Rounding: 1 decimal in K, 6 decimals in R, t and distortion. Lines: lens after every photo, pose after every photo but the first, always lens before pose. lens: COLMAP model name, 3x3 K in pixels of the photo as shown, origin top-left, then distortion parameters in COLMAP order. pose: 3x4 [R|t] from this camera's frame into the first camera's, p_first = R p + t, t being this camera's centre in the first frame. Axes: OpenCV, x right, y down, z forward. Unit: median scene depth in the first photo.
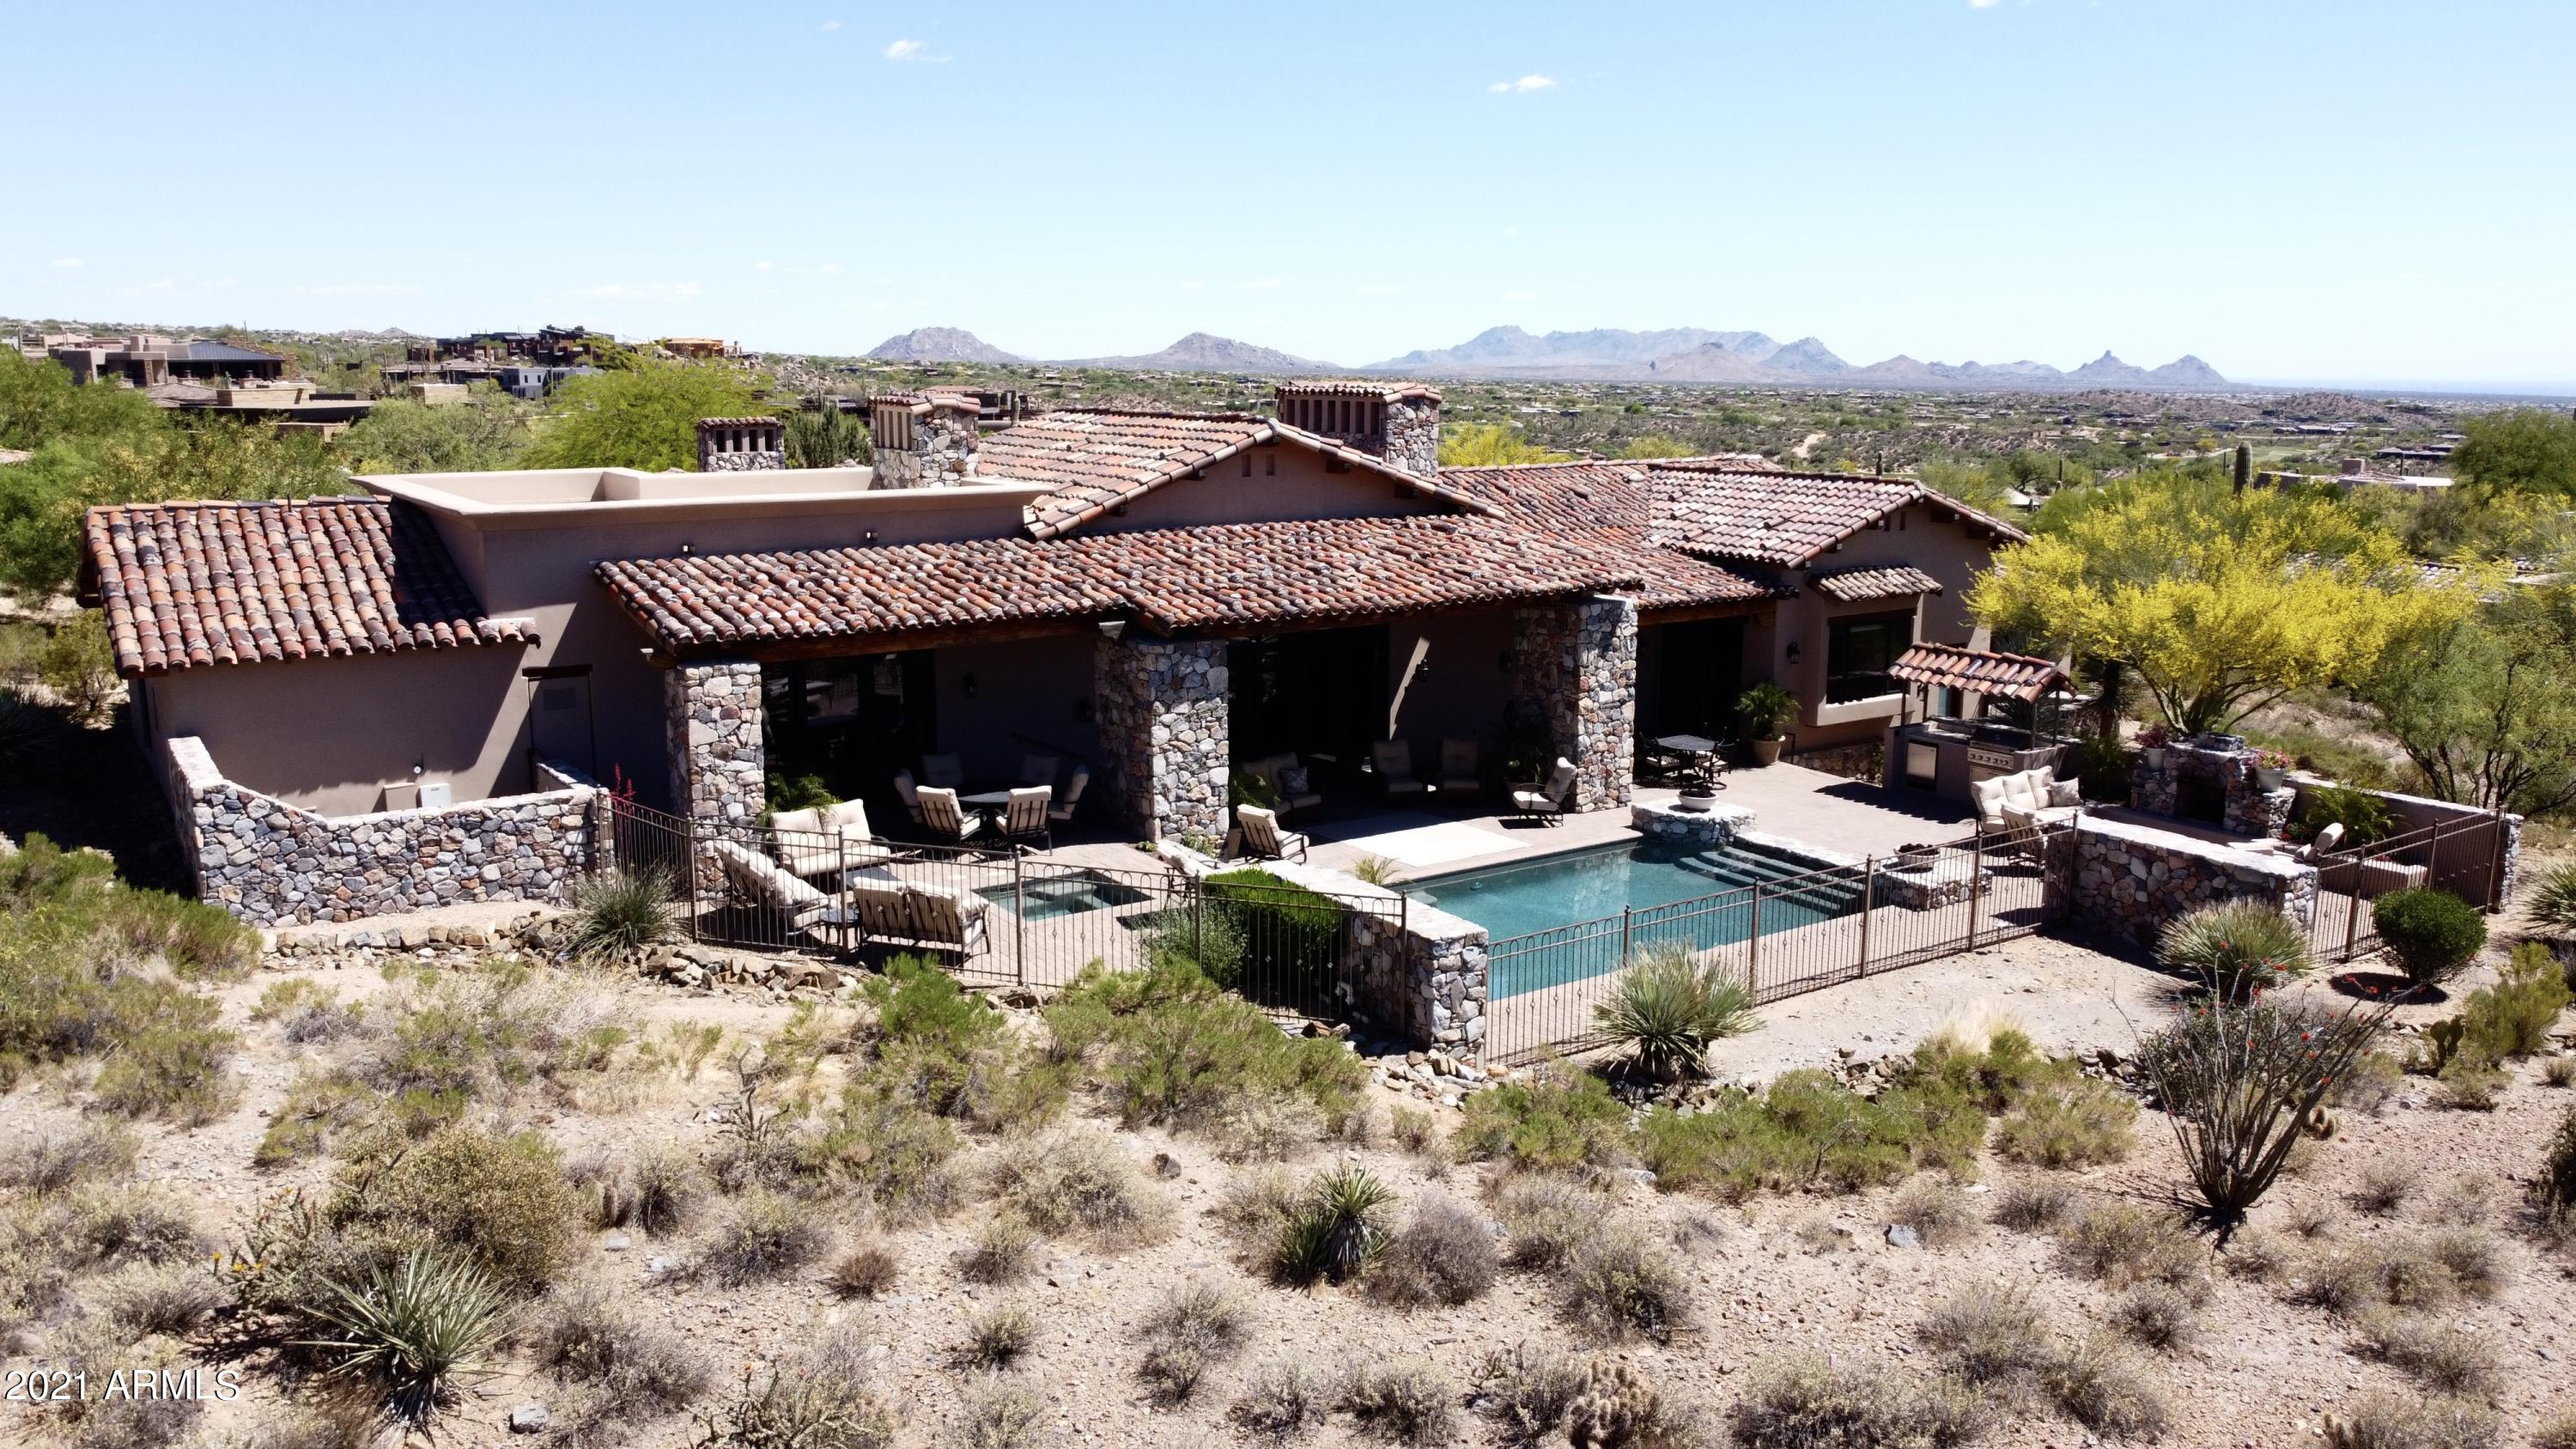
lens RADIAL K [[1926.0, 0, 1294.2], [0, 1926.0, 730.2], [0, 0, 1]] dist [0.006568, -0.009147]
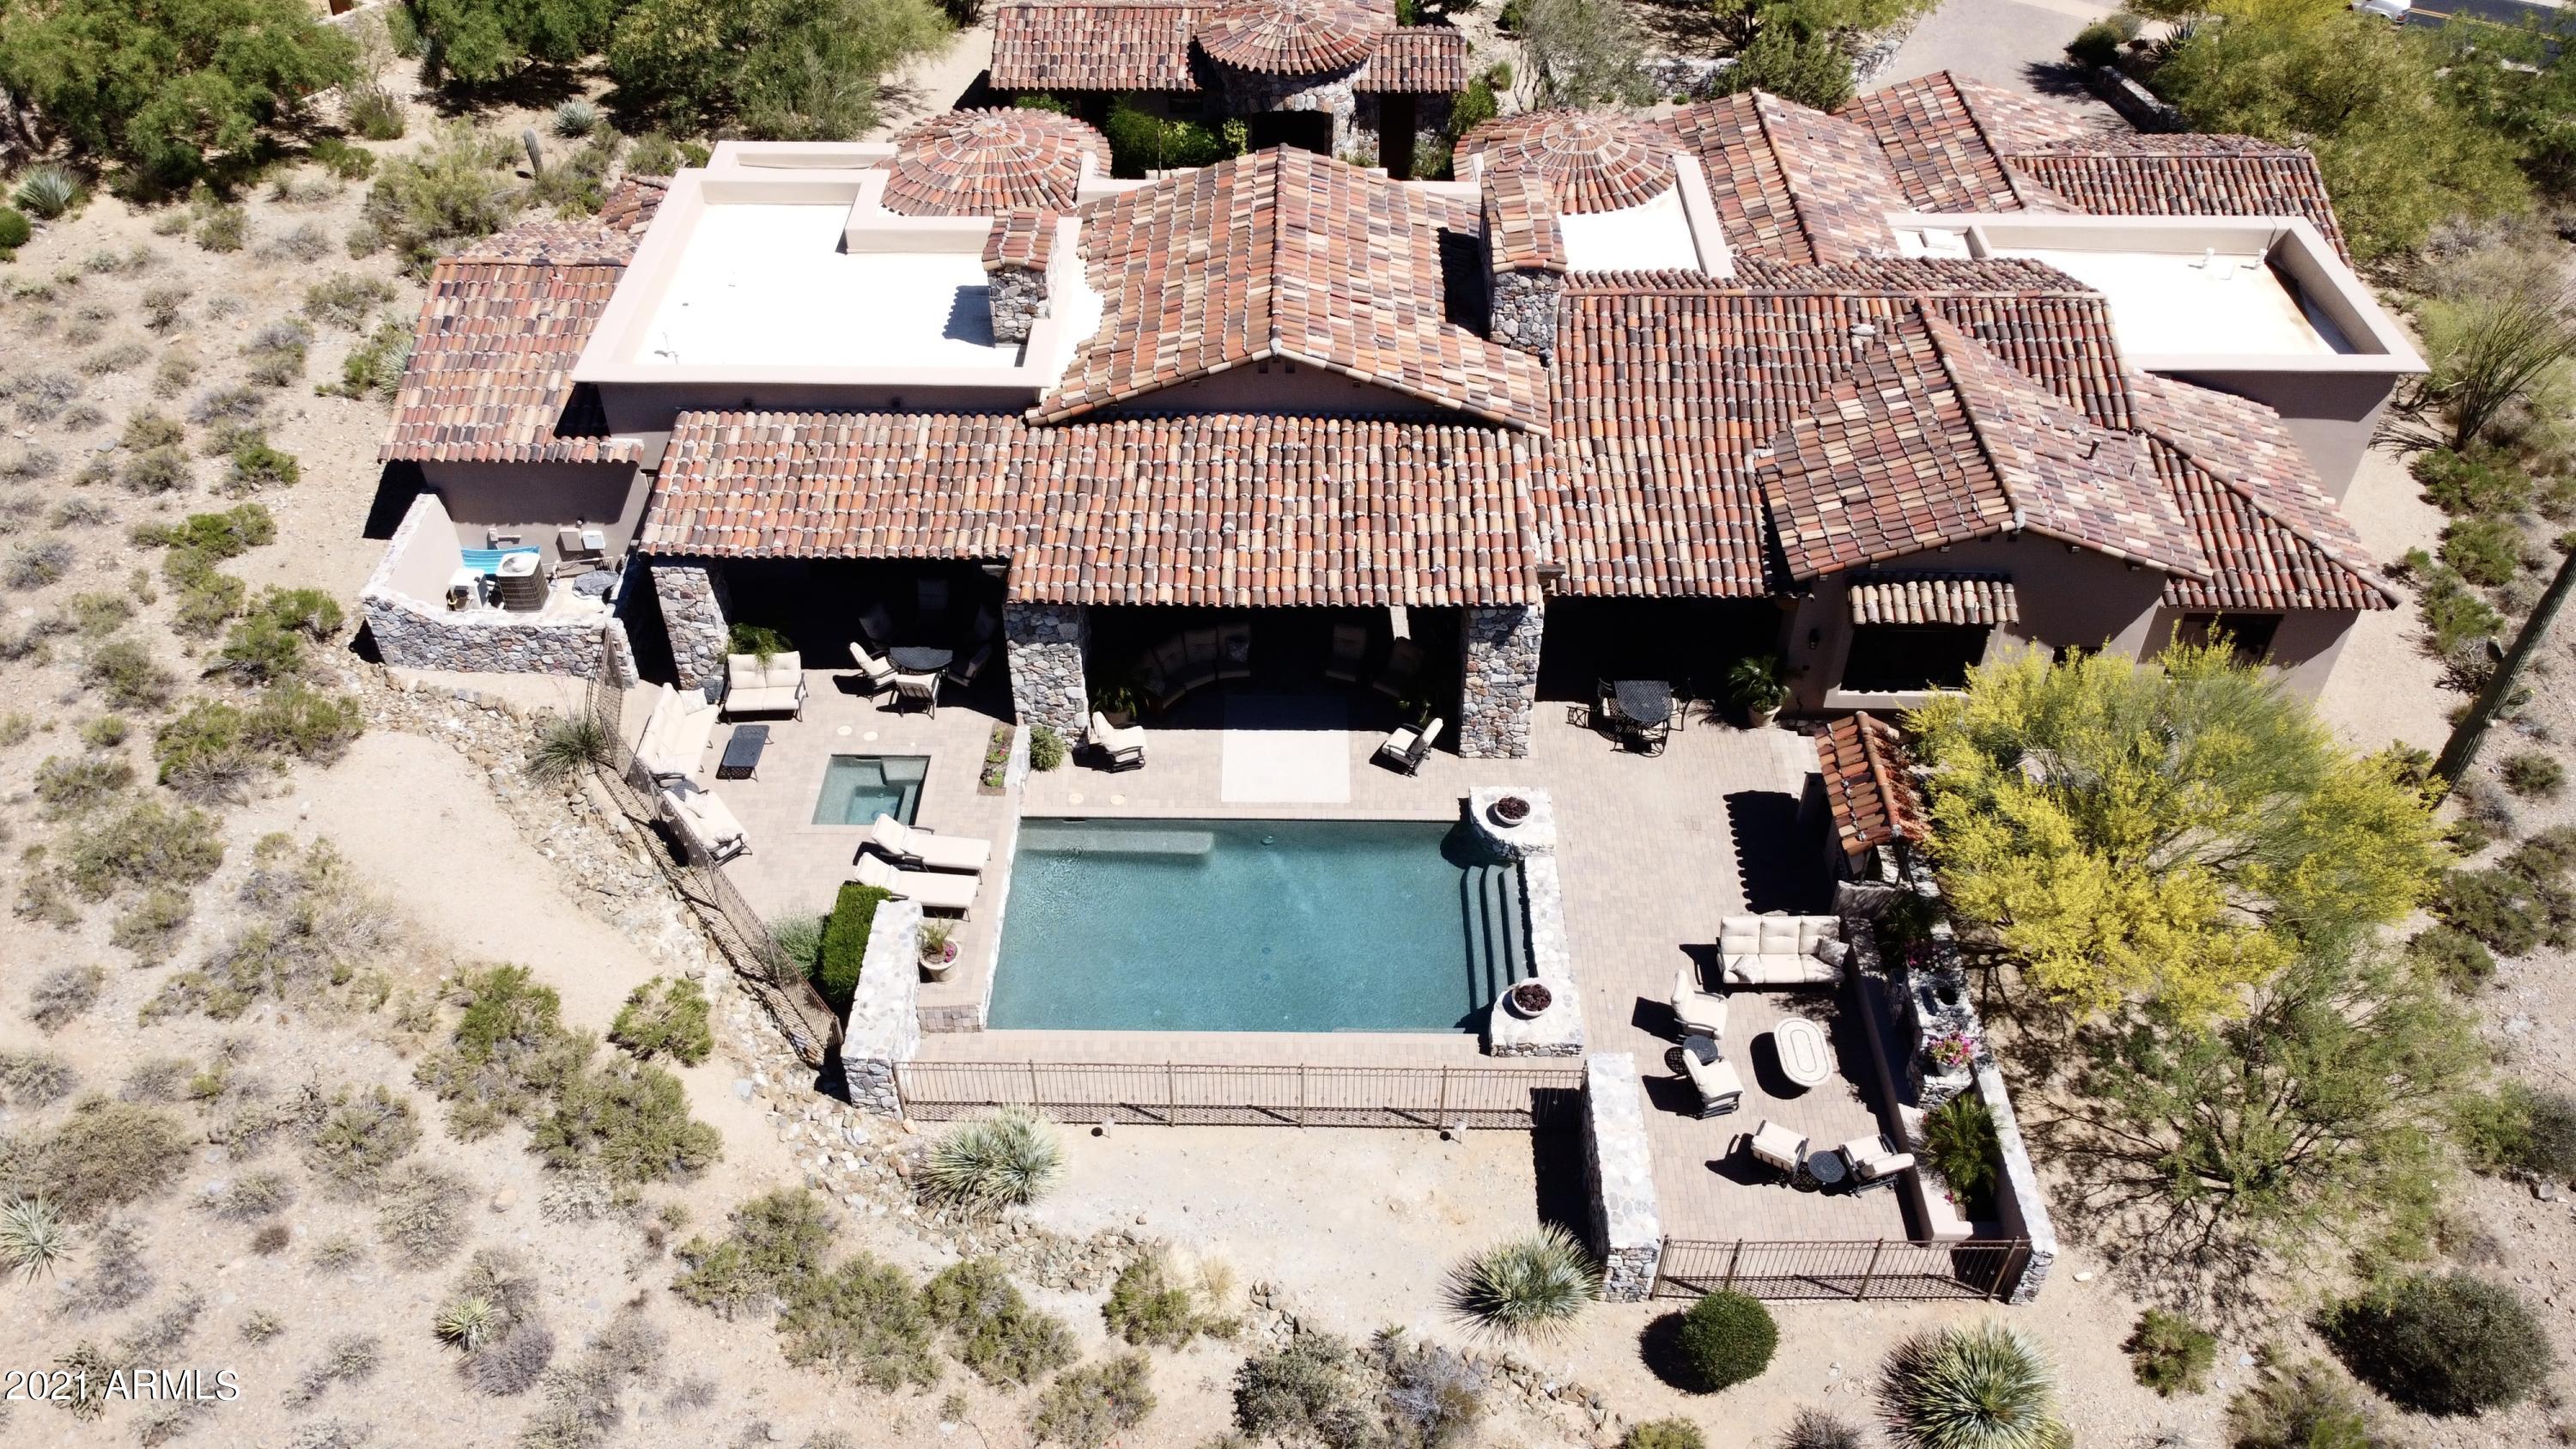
lens RADIAL K [[1926.0, 0, 1284.5], [0, 1926.0, 715.2], [0, 0, 1]] dist [0.006568, -0.009147]
pose [[0.823641, 0.384008, -0.417317, 0.602617], [-0.117913, 0.835742, 0.536314, -0.652246], [0.554718, -0.392523, 0.733631, 0.158555]]
